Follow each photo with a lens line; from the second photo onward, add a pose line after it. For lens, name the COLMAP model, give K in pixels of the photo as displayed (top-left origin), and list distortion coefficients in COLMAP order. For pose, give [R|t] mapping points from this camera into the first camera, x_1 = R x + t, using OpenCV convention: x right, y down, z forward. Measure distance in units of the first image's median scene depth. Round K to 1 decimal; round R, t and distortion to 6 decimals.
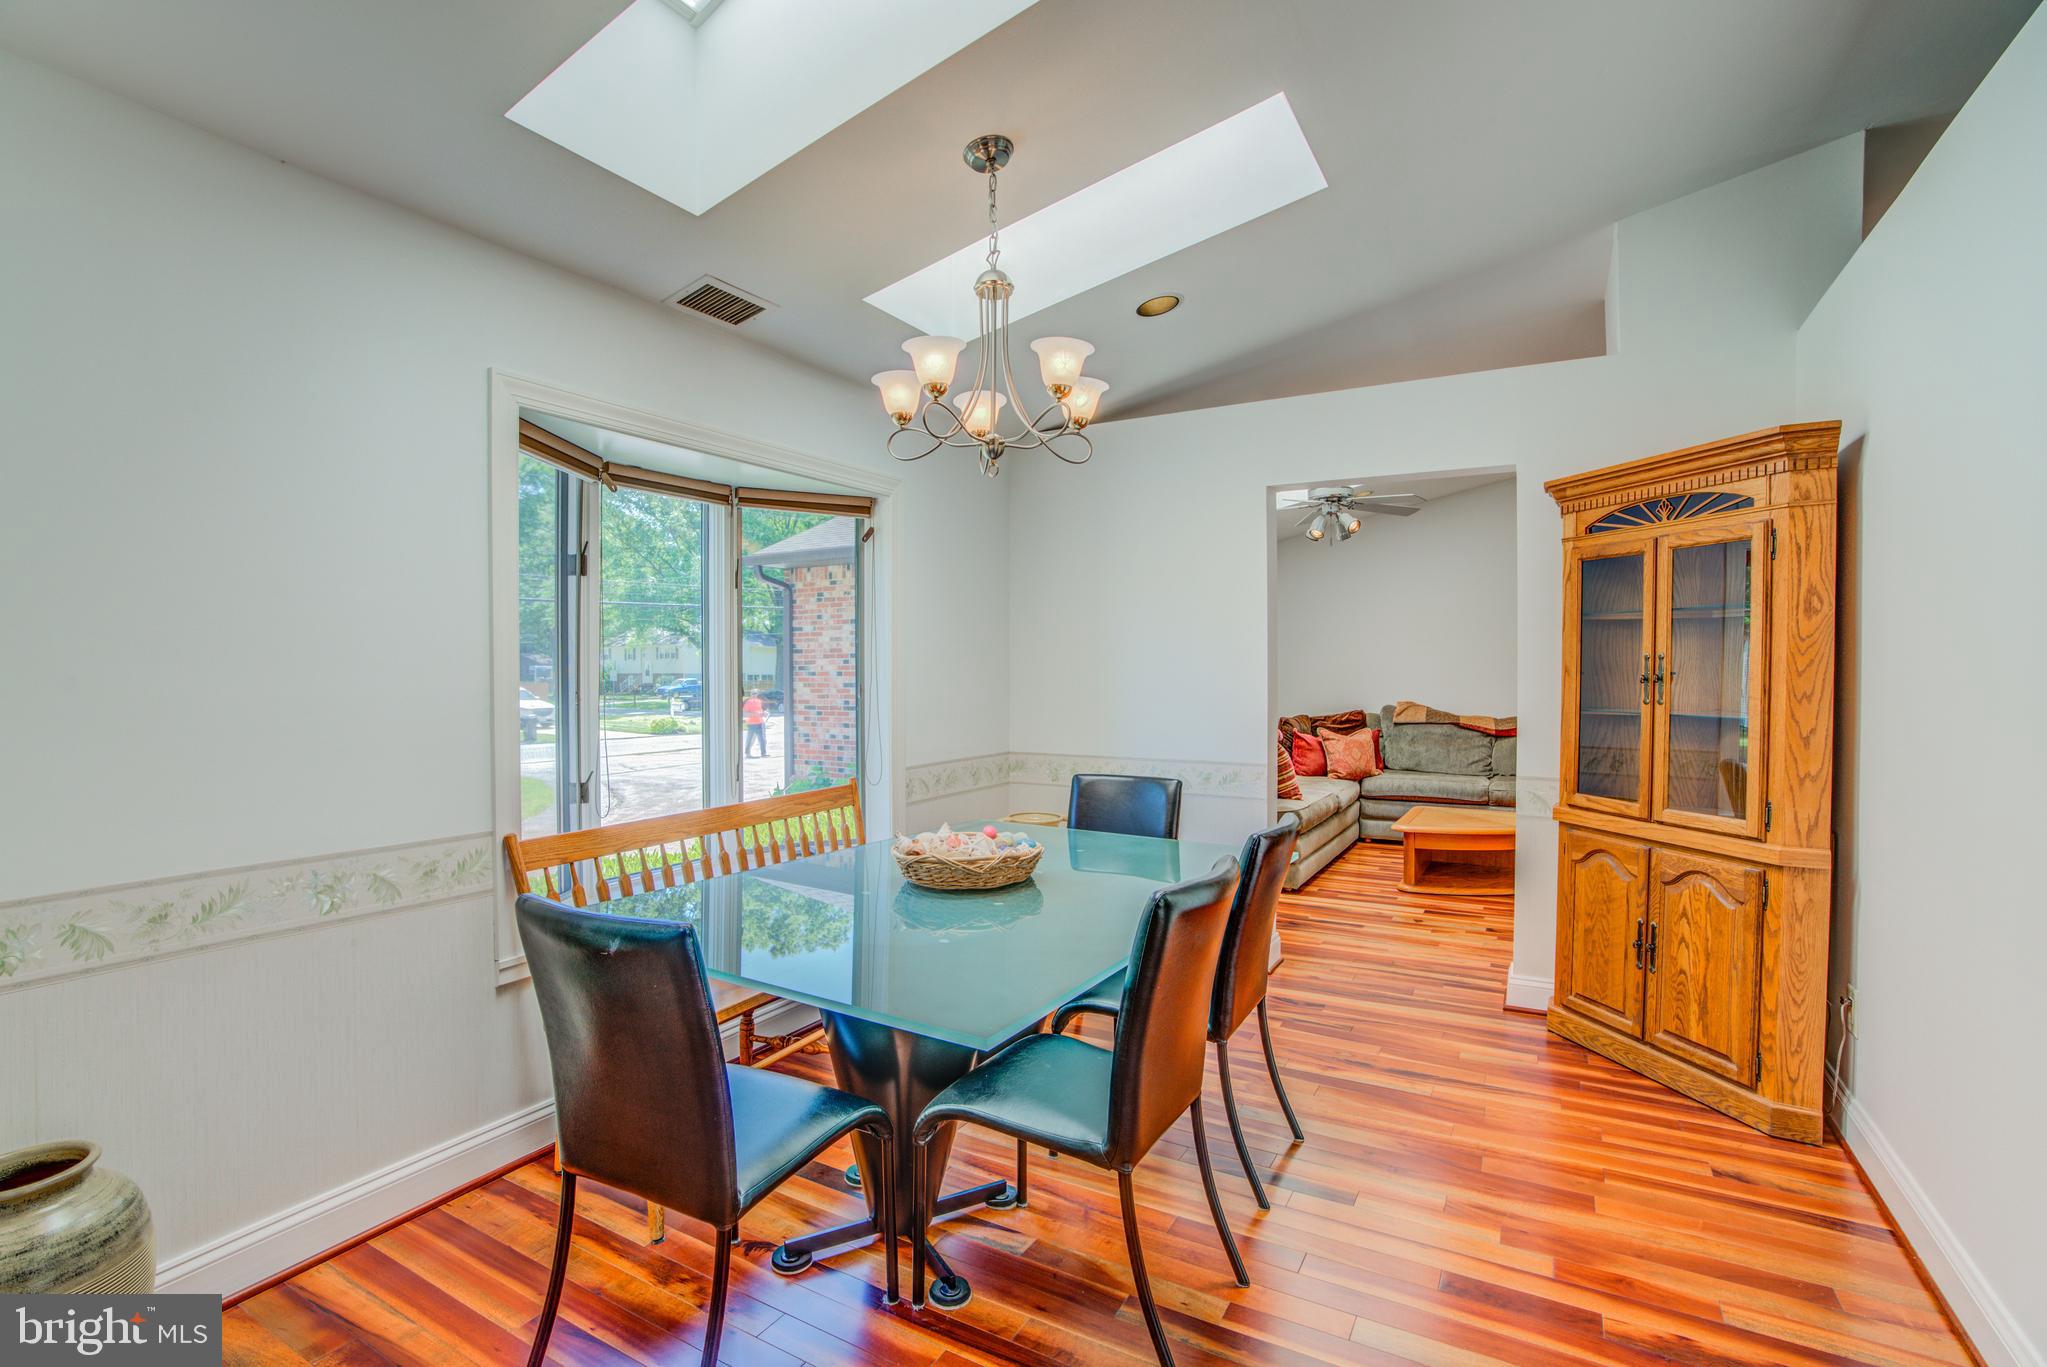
lens RADIAL K [[944.4, 0, 1017.3], [0, 944.4, 680.8], [0, 0, 1]] dist [-0.056384, 0.020298]
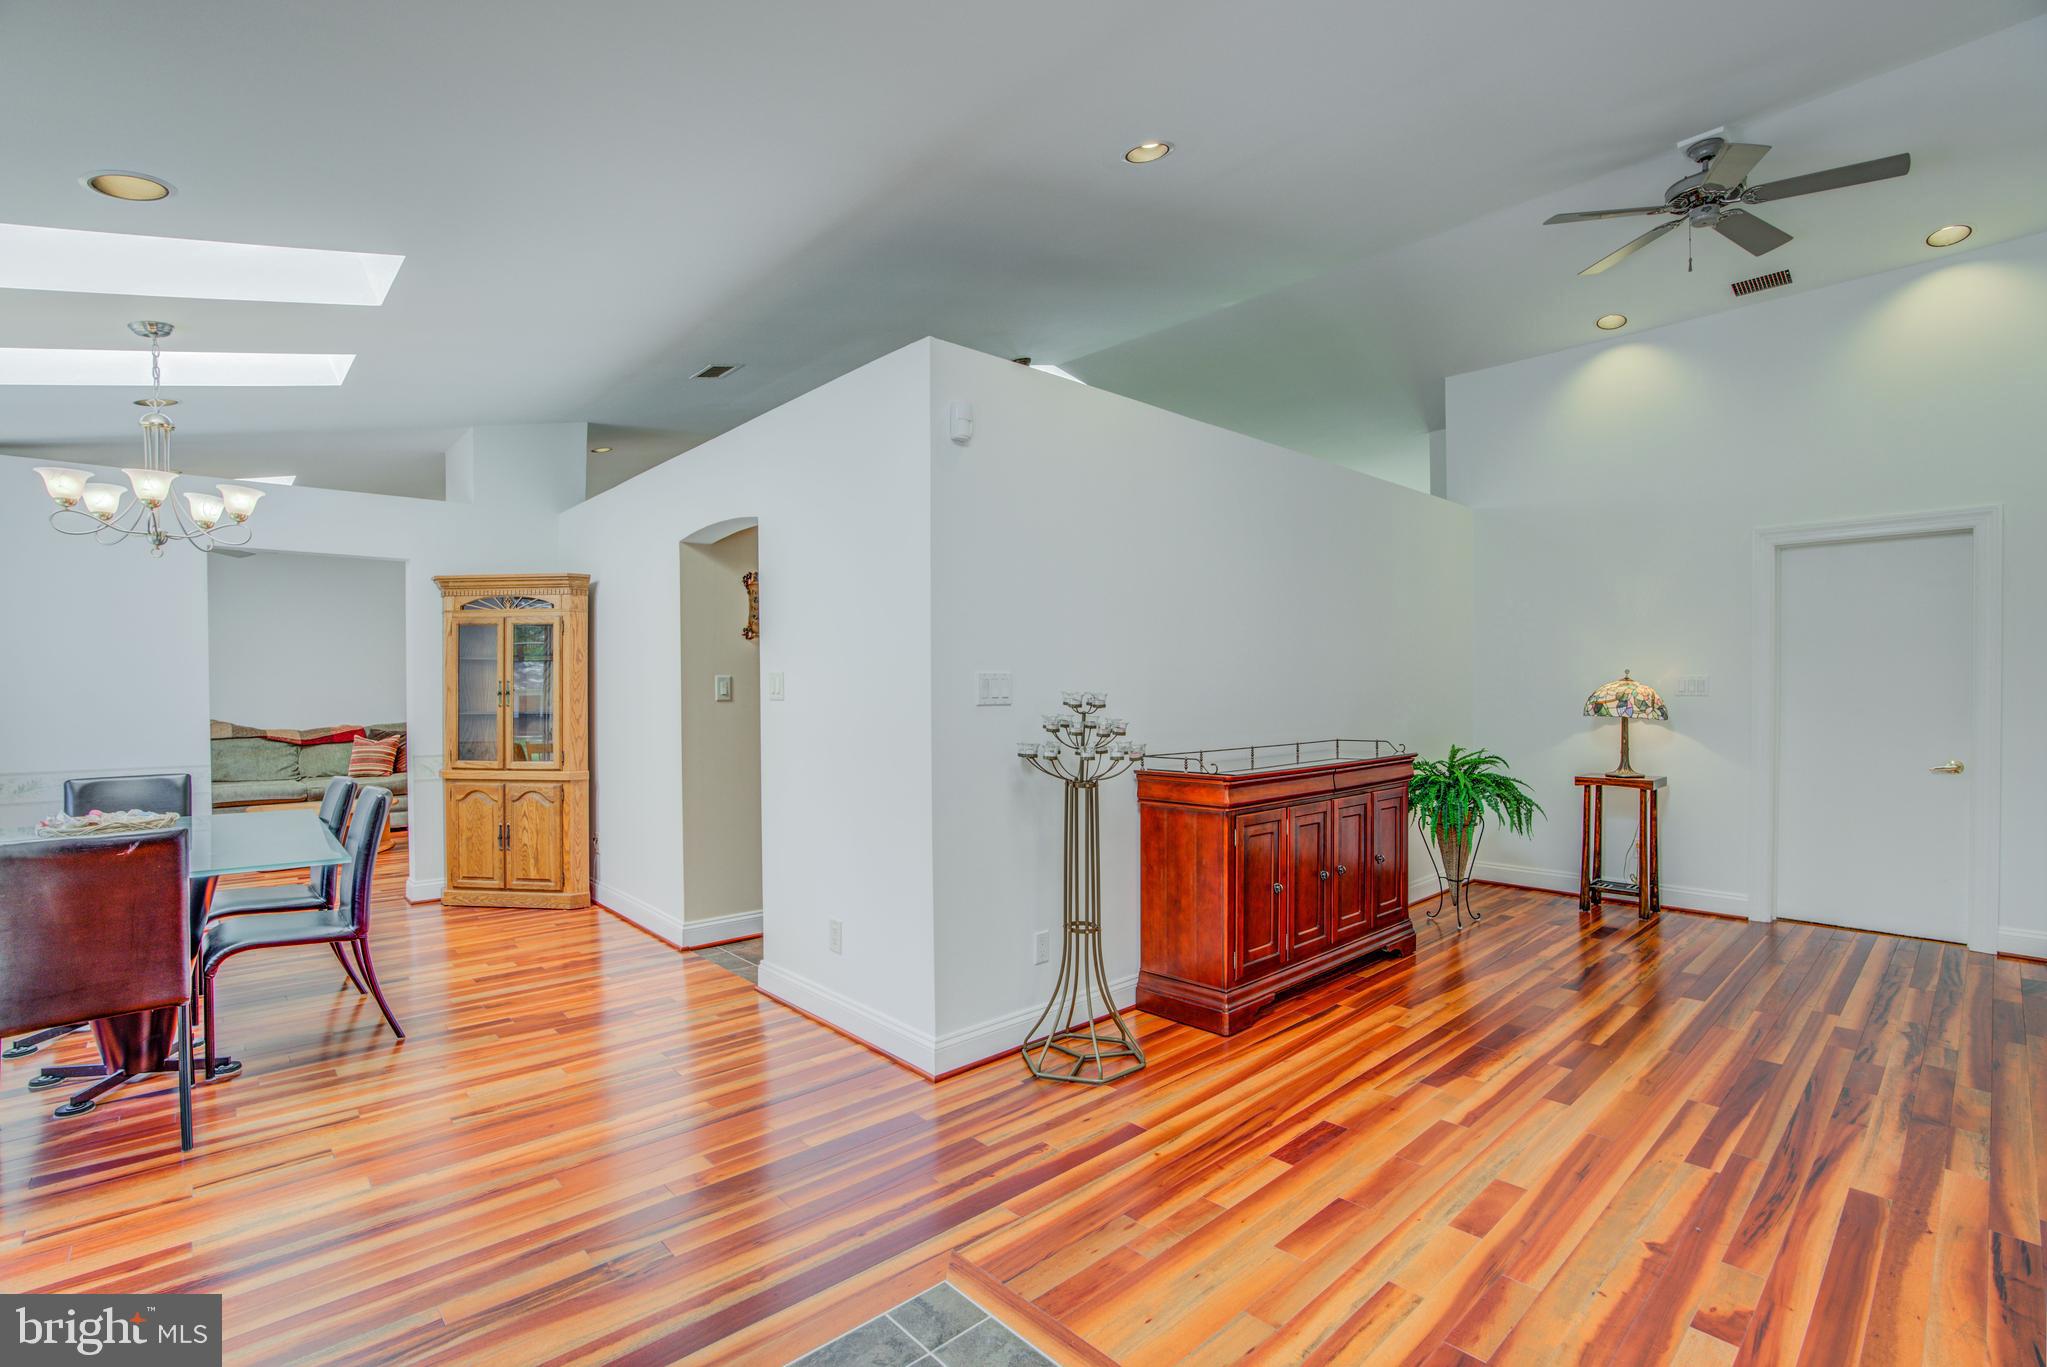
lens RADIAL K [[944.4, 0, 1014.4], [0, 944.4, 691.3], [0, 0, 1]] dist [-0.056384, 0.020298]
pose [[0.310174, -0.009267, 0.950635, -0.762949], [0.018300, 0.999825, 0.003775, 0.006324], [-0.950504, 0.016226, 0.310290, -0.552444]]
